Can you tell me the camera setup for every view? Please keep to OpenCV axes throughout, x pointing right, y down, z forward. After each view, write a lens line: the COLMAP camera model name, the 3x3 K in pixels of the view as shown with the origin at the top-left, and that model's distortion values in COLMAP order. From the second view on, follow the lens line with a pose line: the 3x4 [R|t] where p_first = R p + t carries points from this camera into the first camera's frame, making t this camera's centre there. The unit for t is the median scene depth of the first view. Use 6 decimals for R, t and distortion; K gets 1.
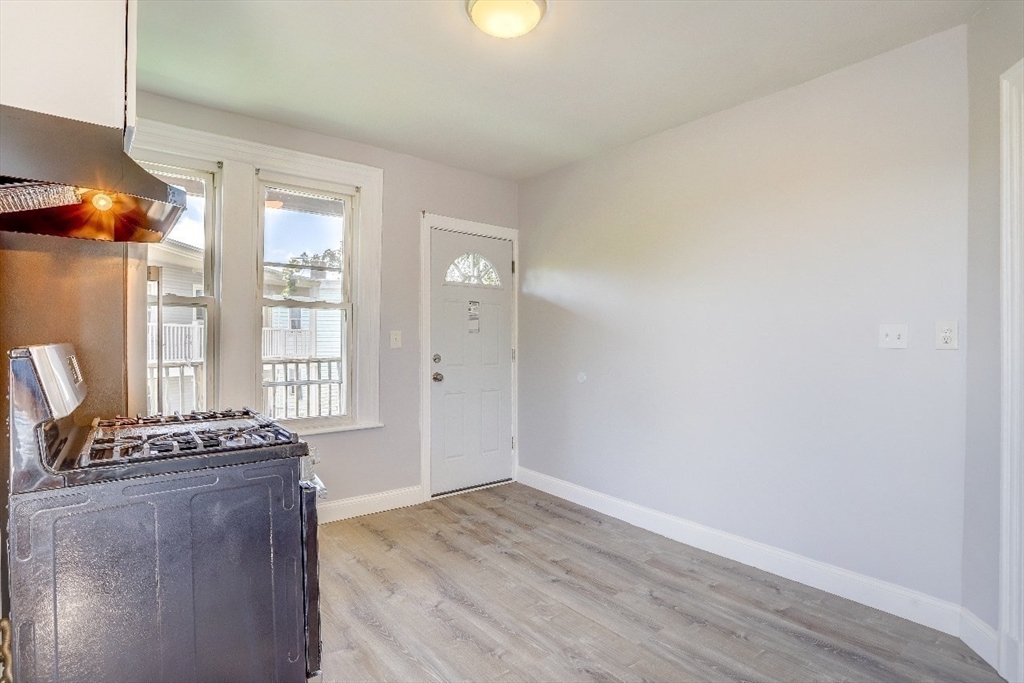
lens RADIAL K [[517.6, 0, 513.1], [0, 517.6, 338.3], [0, 0, 1]] dist [-0.051925, 0.000386]
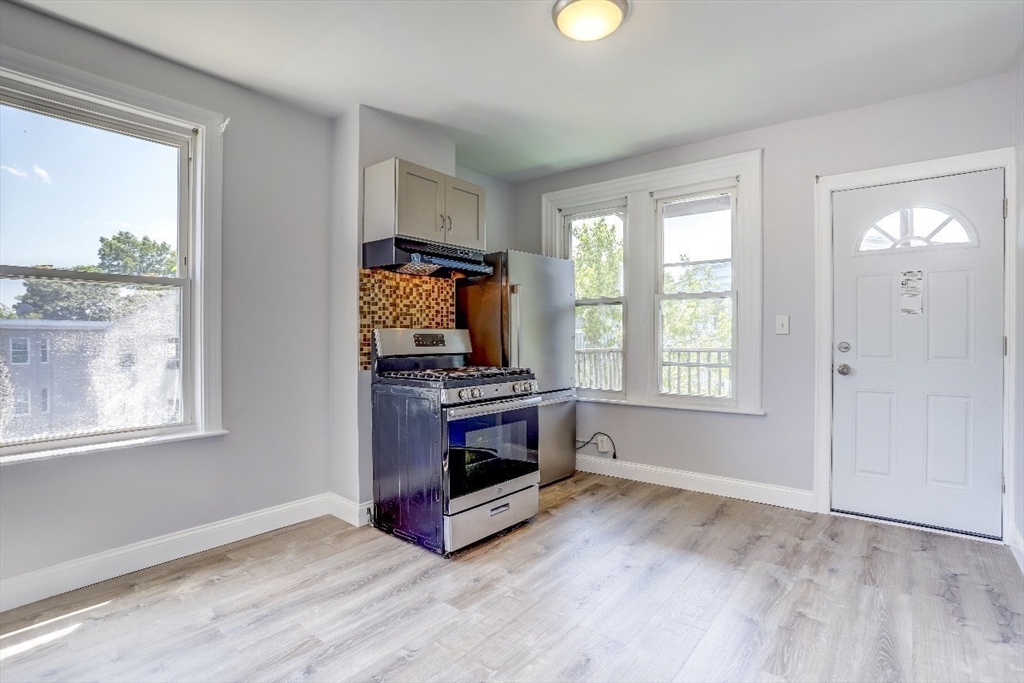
lens RADIAL K [[502.5, 0, 536.3], [0, 502.5, 339.4], [0, 0, 1]] dist [-0.027876, 0.003369]
pose [[0.245547, 0.005522, -0.969369, 0.563969], [0.005824, 0.999957, 0.007172, 0.019840], [0.969367, -0.007407, 0.245504, 0.367605]]
